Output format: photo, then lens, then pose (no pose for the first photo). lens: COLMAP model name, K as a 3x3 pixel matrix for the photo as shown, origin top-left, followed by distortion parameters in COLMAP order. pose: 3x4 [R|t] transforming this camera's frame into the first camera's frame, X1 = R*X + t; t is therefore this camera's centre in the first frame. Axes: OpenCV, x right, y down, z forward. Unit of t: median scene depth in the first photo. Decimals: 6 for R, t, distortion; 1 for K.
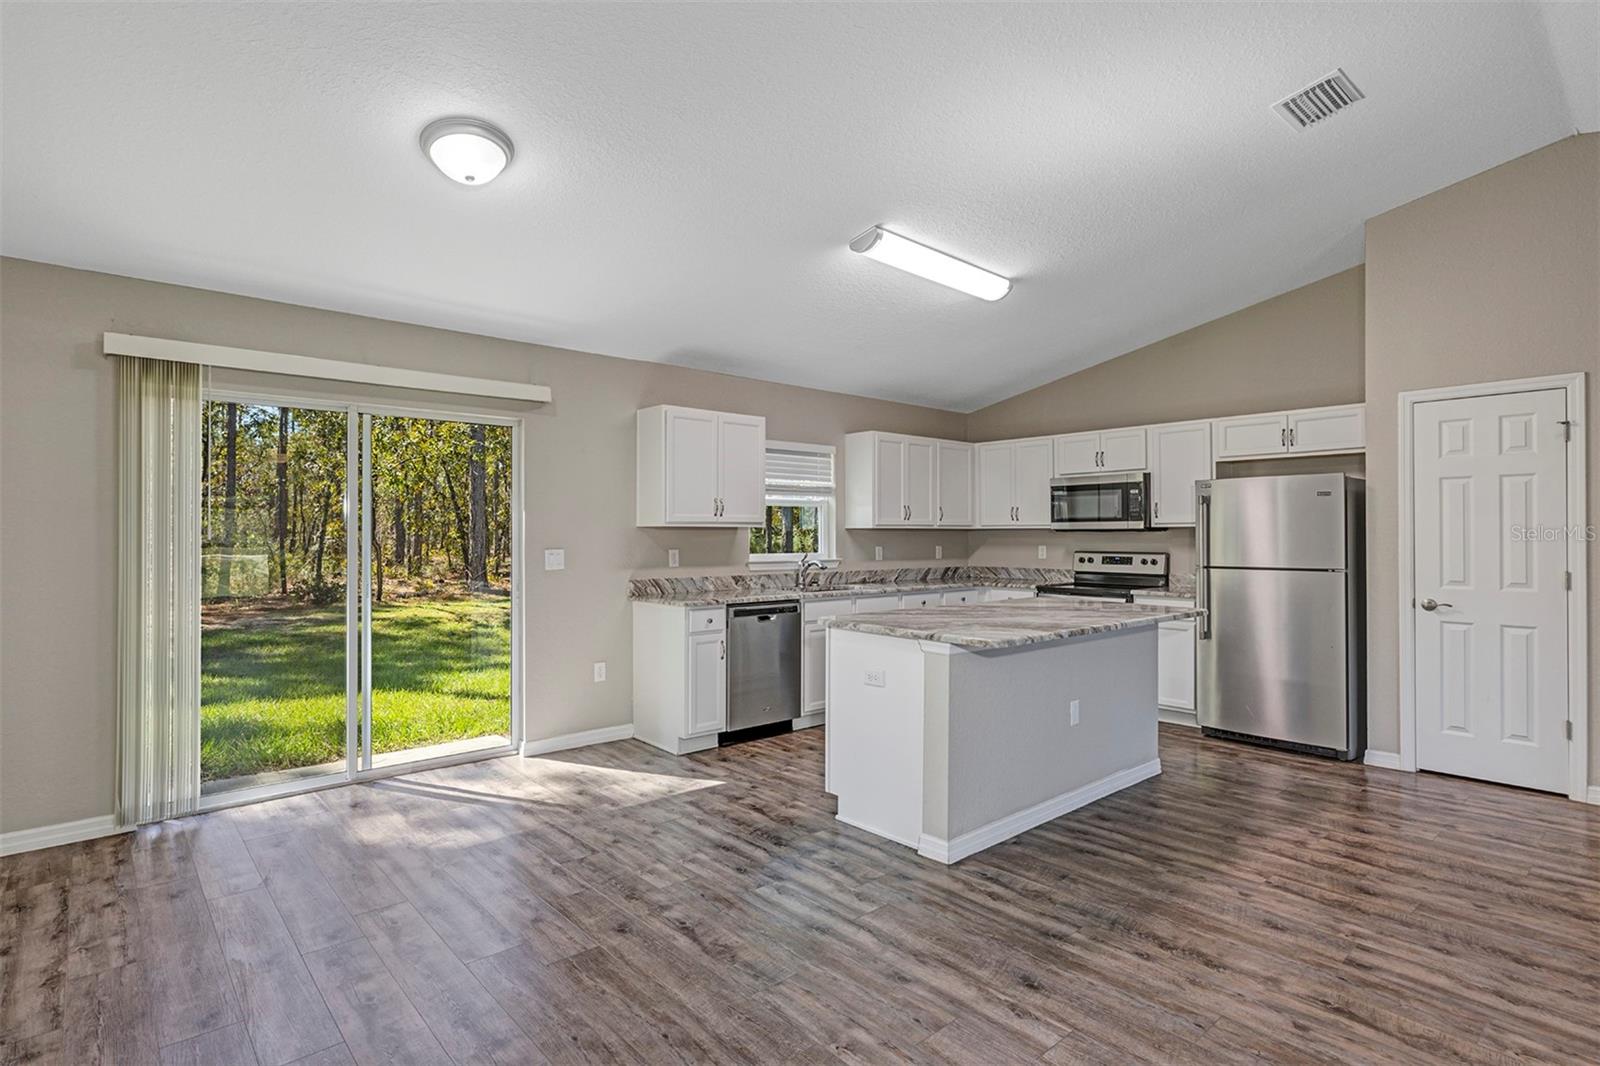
lens RADIAL K [[804.8, 0, 787.6], [0, 804.8, 532.0], [0, 0, 1]] dist [0.004169, -0.000021]
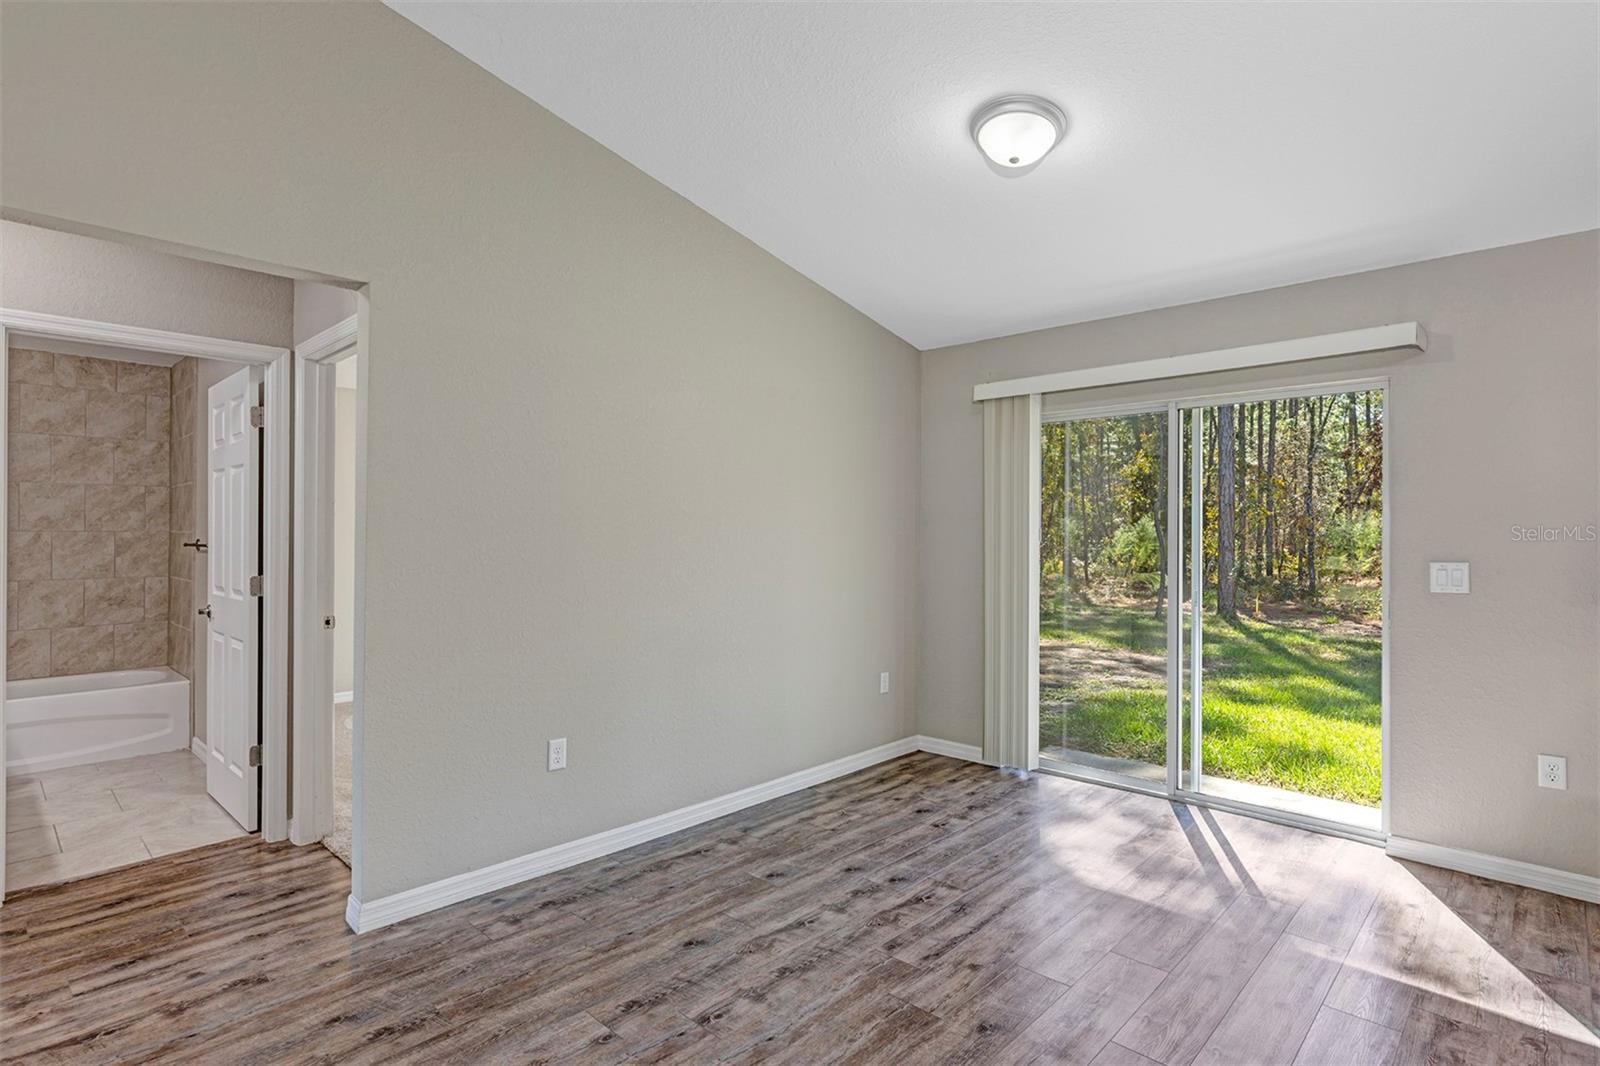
lens RADIAL K [[796.9, 0, 793.9], [0, 796.9, 529.8], [0, 0, 1]] dist [-0.013285, -0.000217]
pose [[0.087456, -0.005125, -0.996155, 0.344365], [-0.002174, 0.999983, -0.005335, -0.000624], [0.996166, 0.002632, 0.087443, 0.453799]]
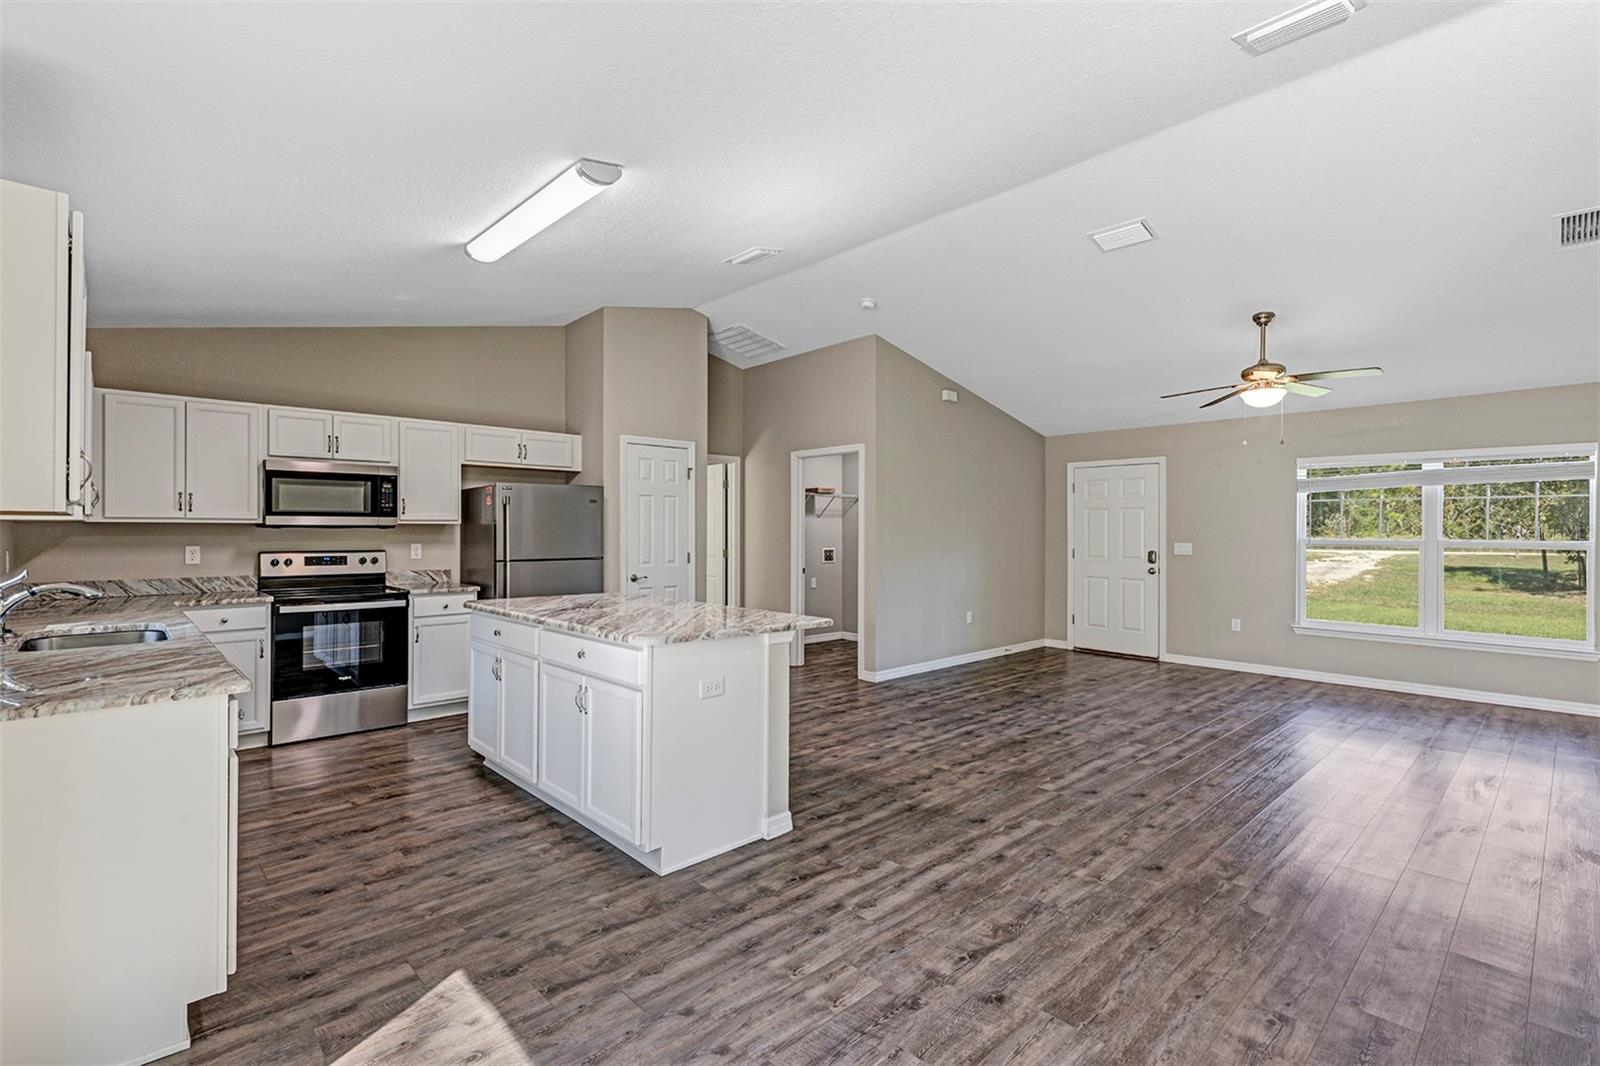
lens RADIAL K [[728.9, 0, 792.8], [0, 728.9, 527.0], [0, 0, 1]] dist [0.009819, 0.000216]
pose [[-0.036036, 0.005975, 0.999333, -0.597205], [-0.006350, 0.999961, -0.006208, 0.000212], [-0.999330, -0.006569, -0.035996, 0.763674]]
